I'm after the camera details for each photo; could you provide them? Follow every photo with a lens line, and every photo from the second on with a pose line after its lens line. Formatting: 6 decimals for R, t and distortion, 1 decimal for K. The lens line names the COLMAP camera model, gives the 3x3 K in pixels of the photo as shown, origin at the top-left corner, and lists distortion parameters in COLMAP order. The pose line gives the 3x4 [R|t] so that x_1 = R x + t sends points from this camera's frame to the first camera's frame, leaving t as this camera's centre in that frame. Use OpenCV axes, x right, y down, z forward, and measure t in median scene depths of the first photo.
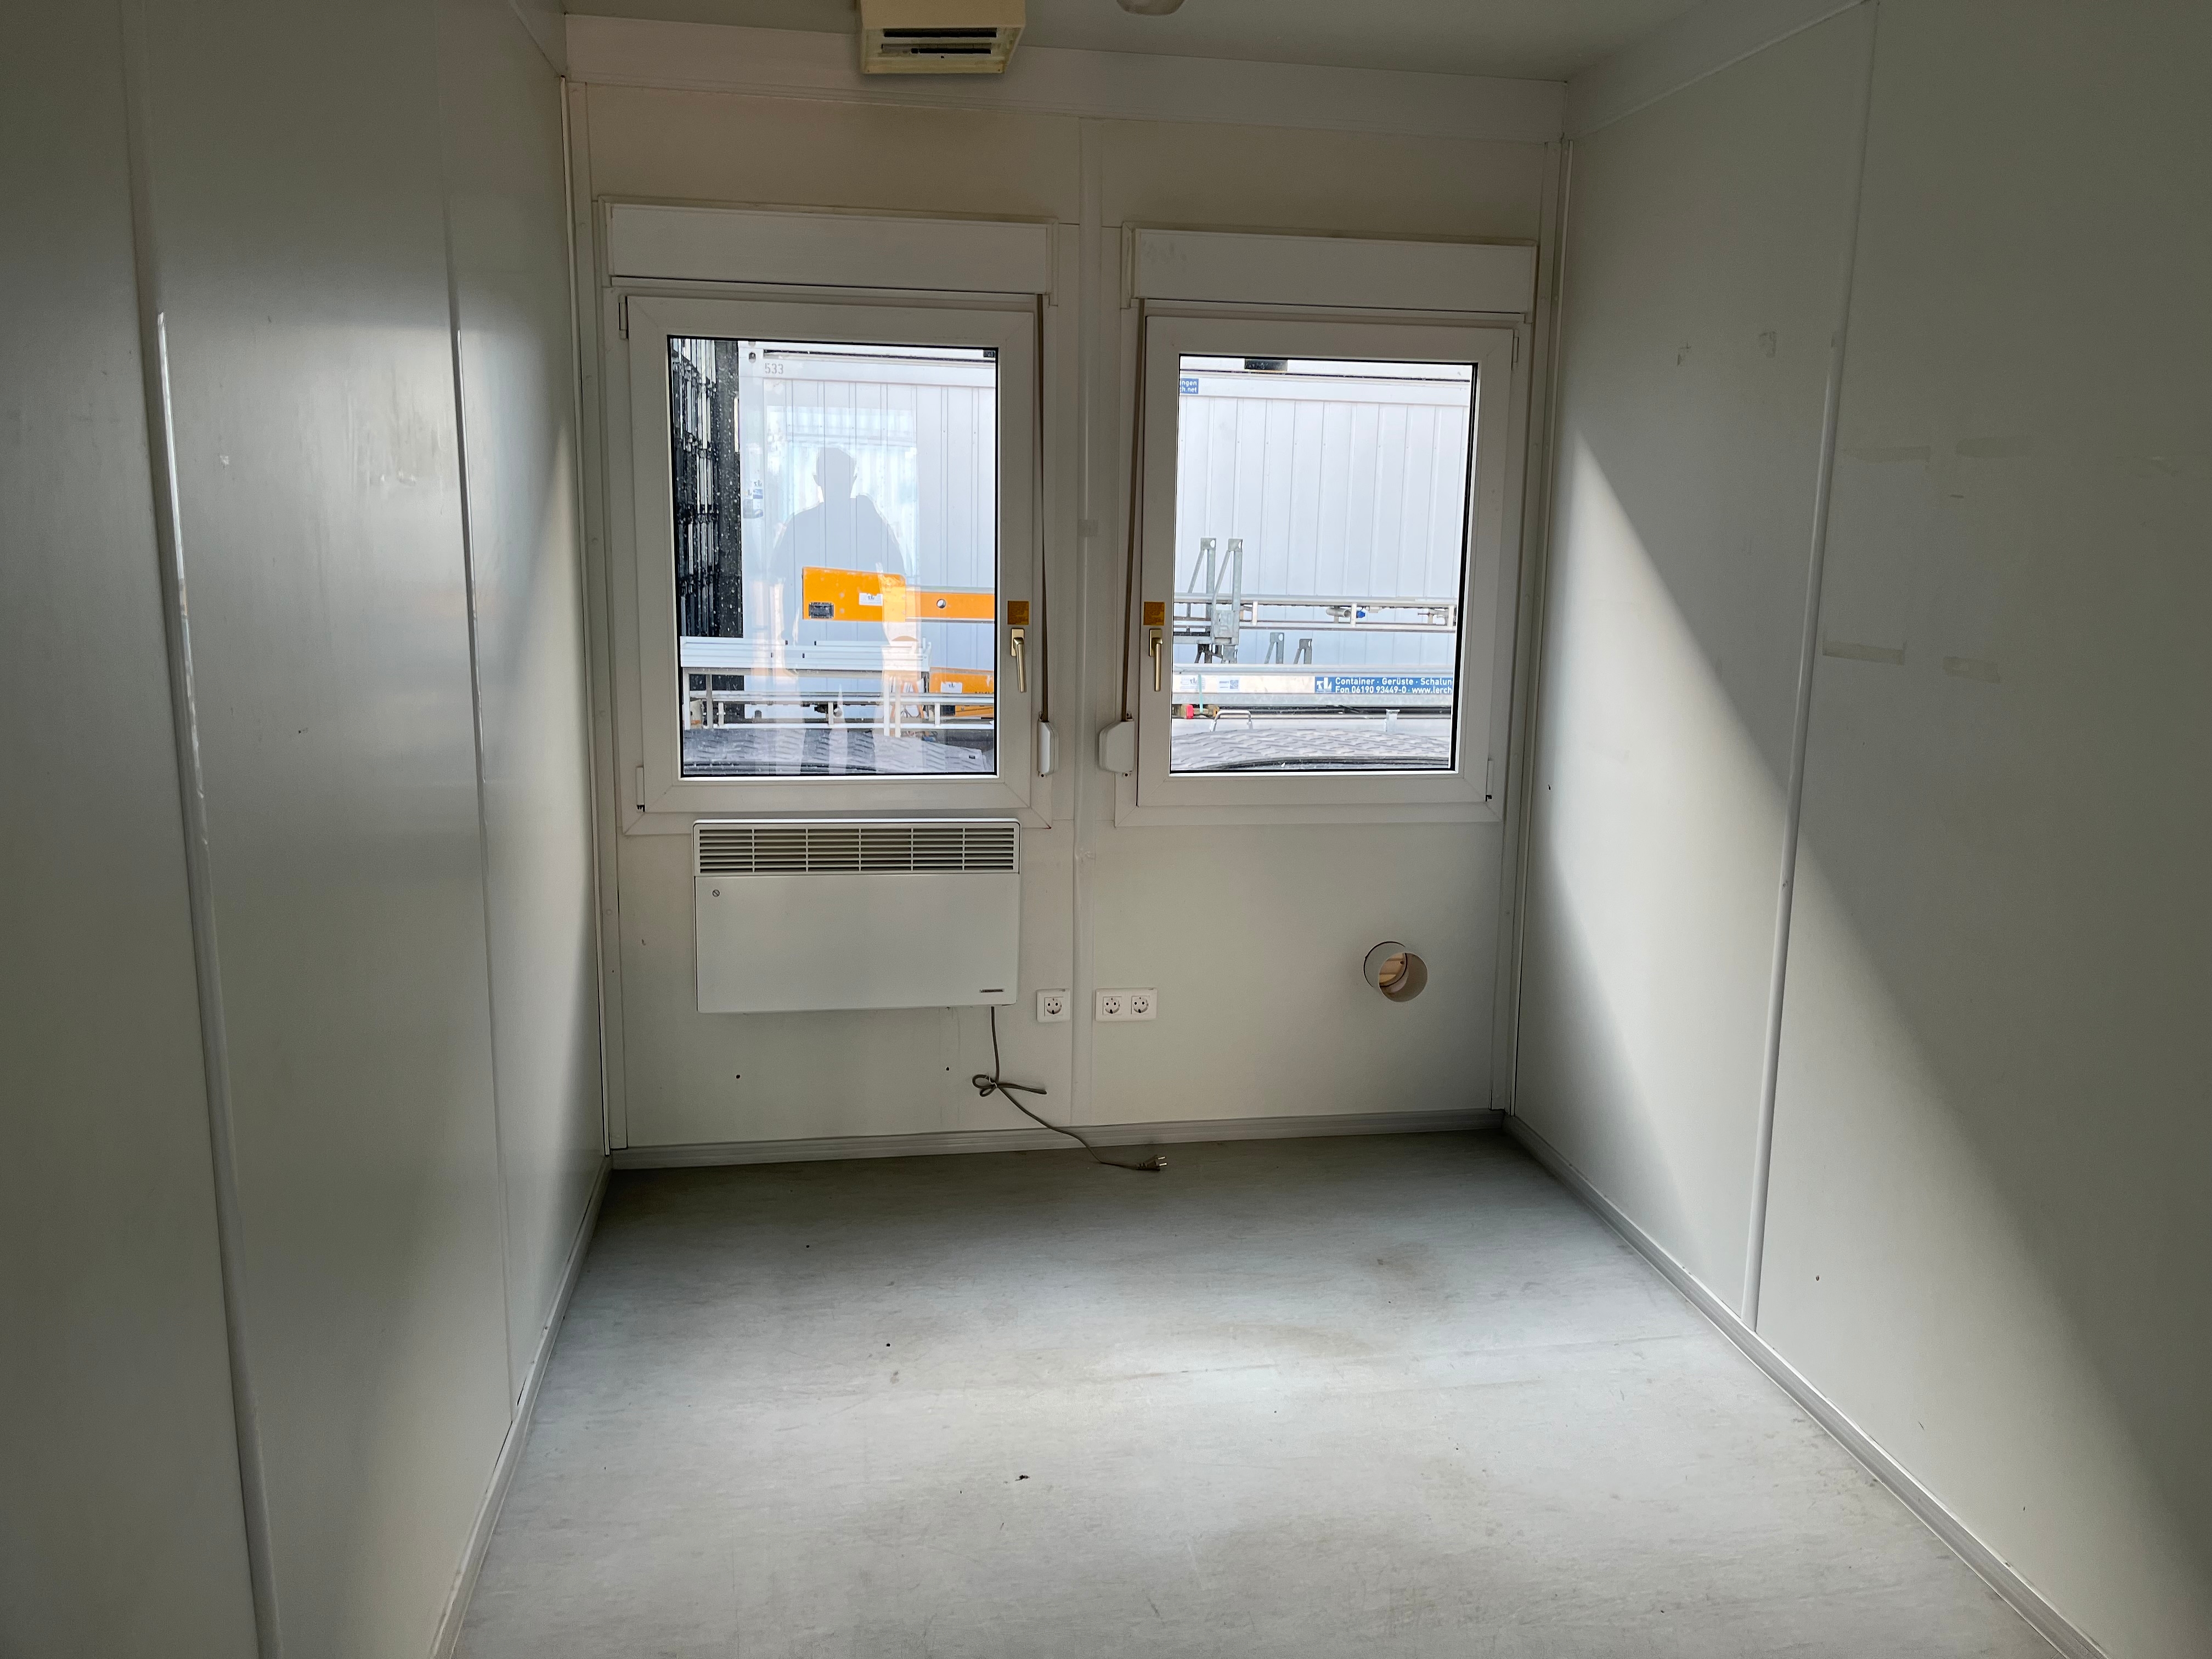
lens RADIAL K [[1697.4, 0, 1118.6], [0, 1697.4, 831.8], [0, 0, 1]] dist [0.056581, -0.143778]
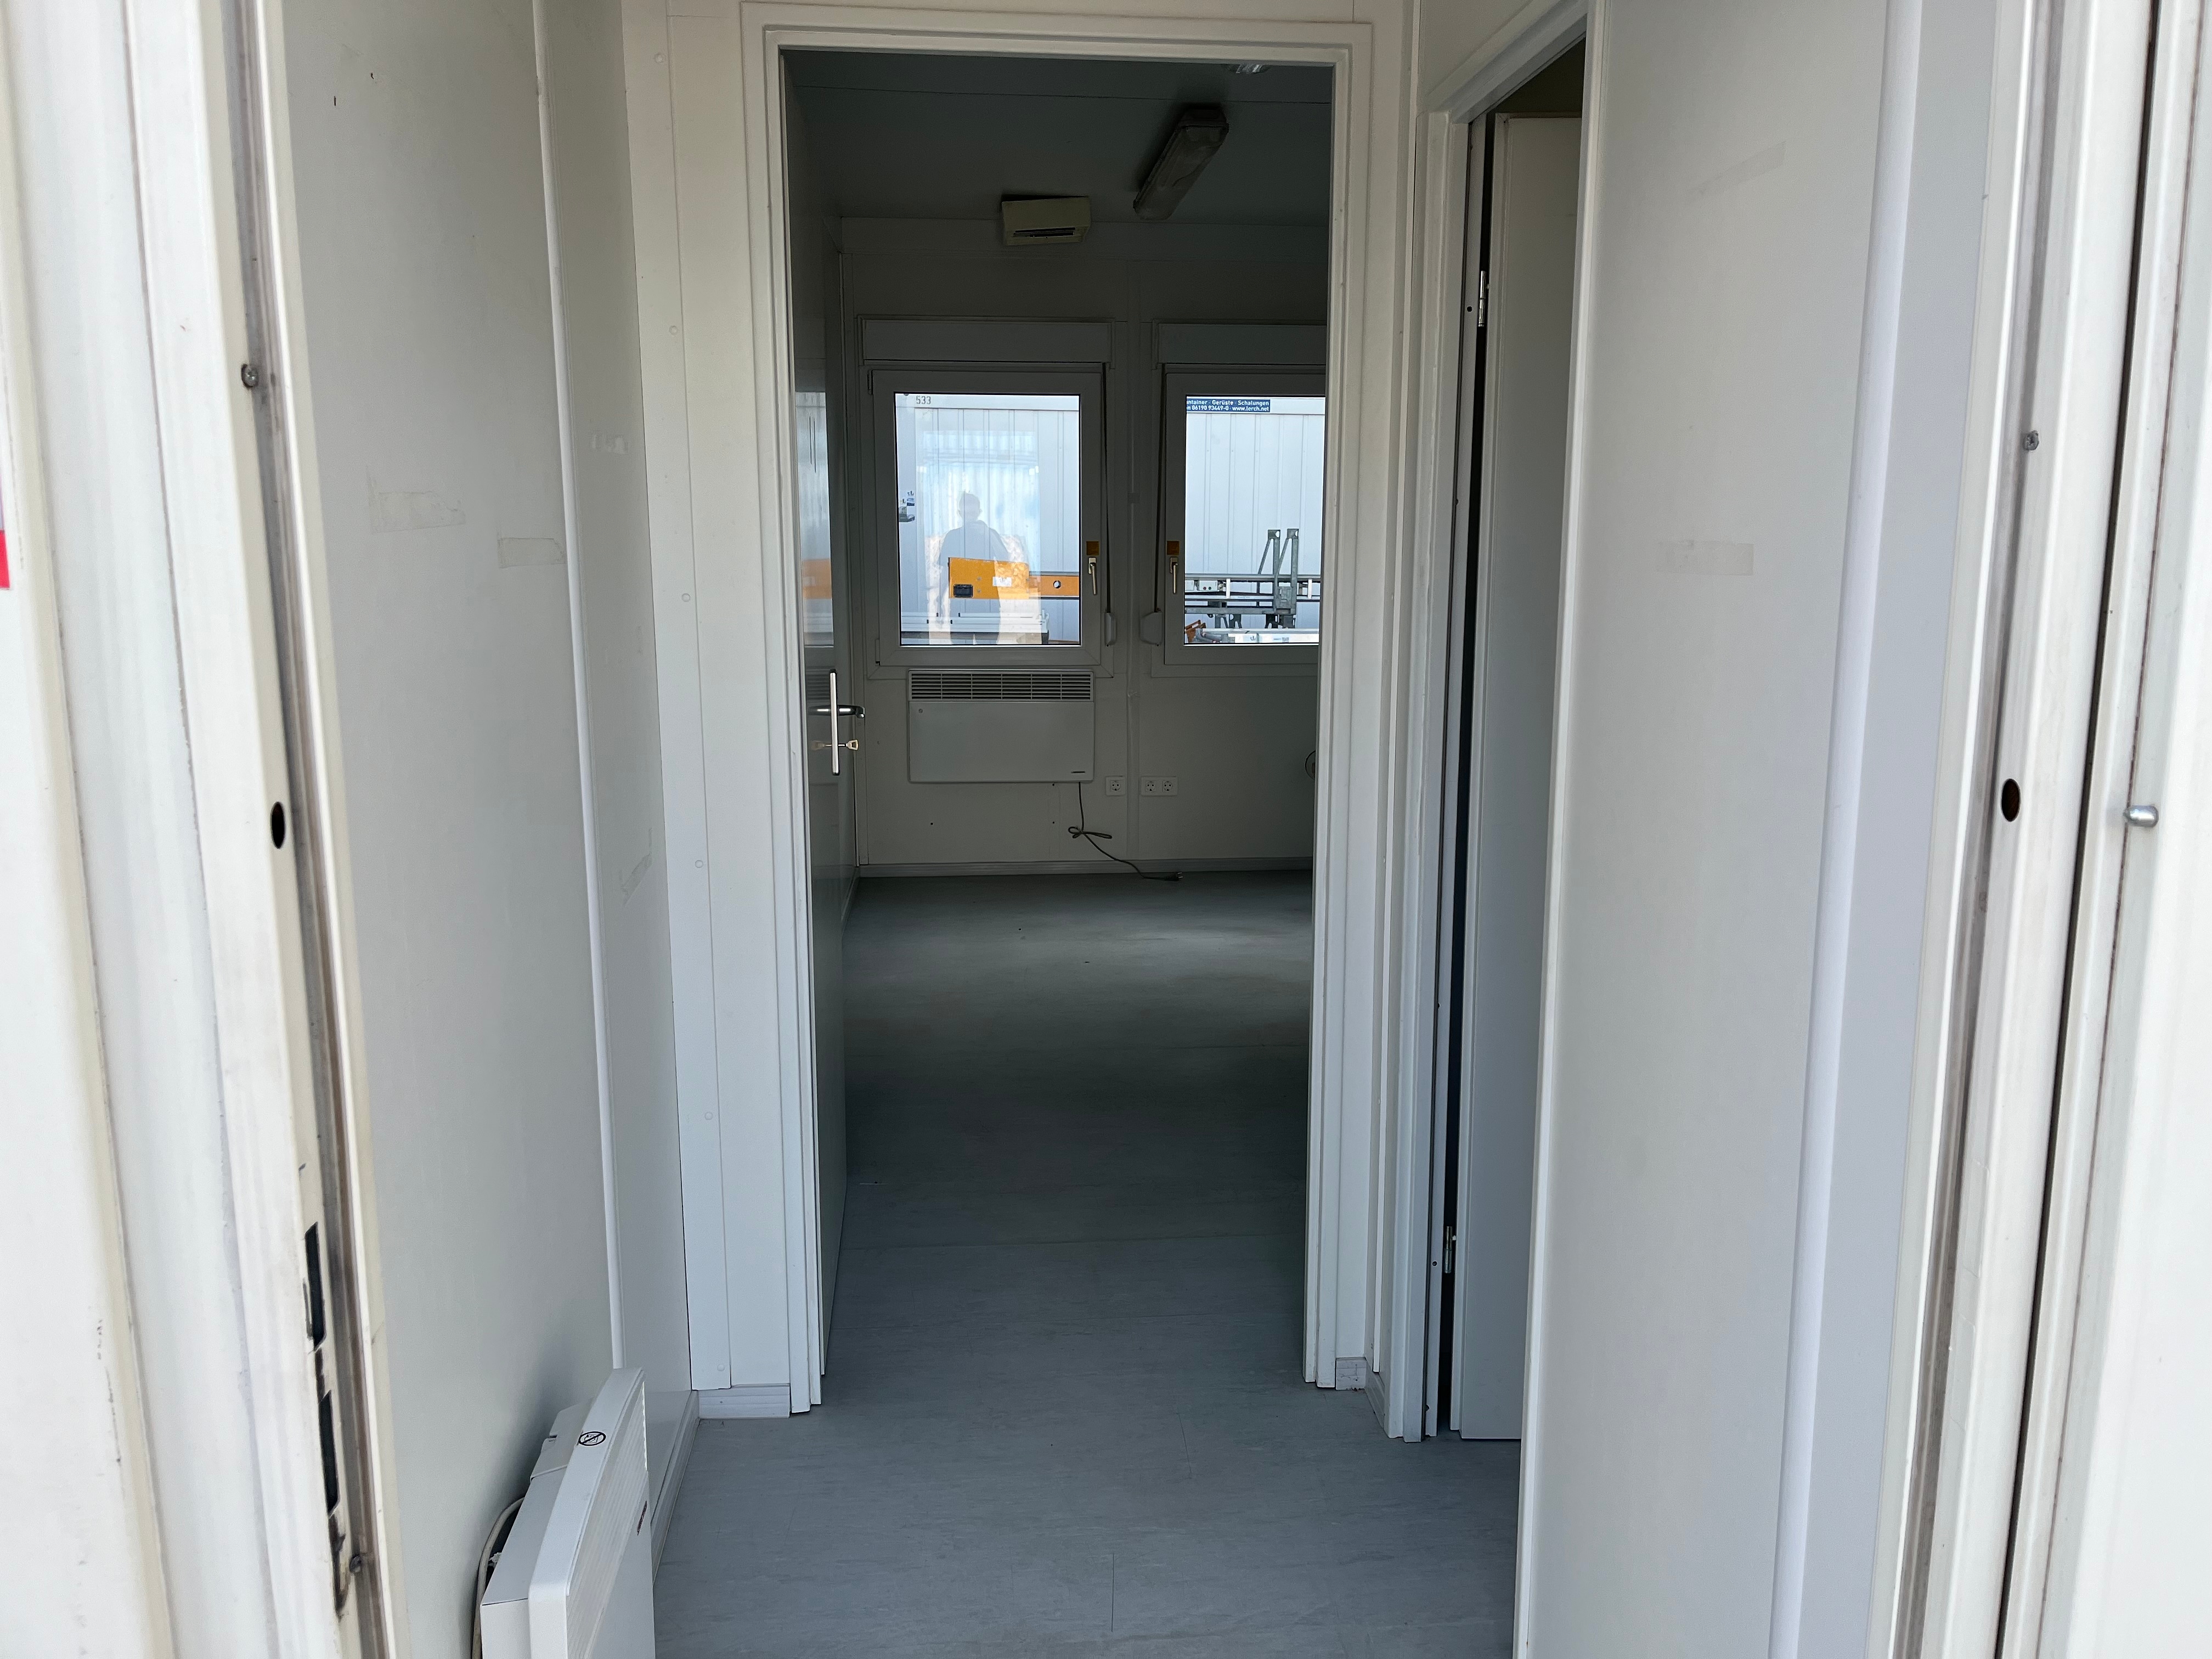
lens RADIAL K [[1677.0, 0, 1106.0], [0, 1677.0, 829.5], [0, 0, 1]] dist [0.088957, -0.139784]
pose [[0.996779, -0.003453, -0.080119, 0.084014], [0.002765, 0.999958, -0.008701, 0.159921], [0.080145, 0.008451, 0.996747, -0.648499]]
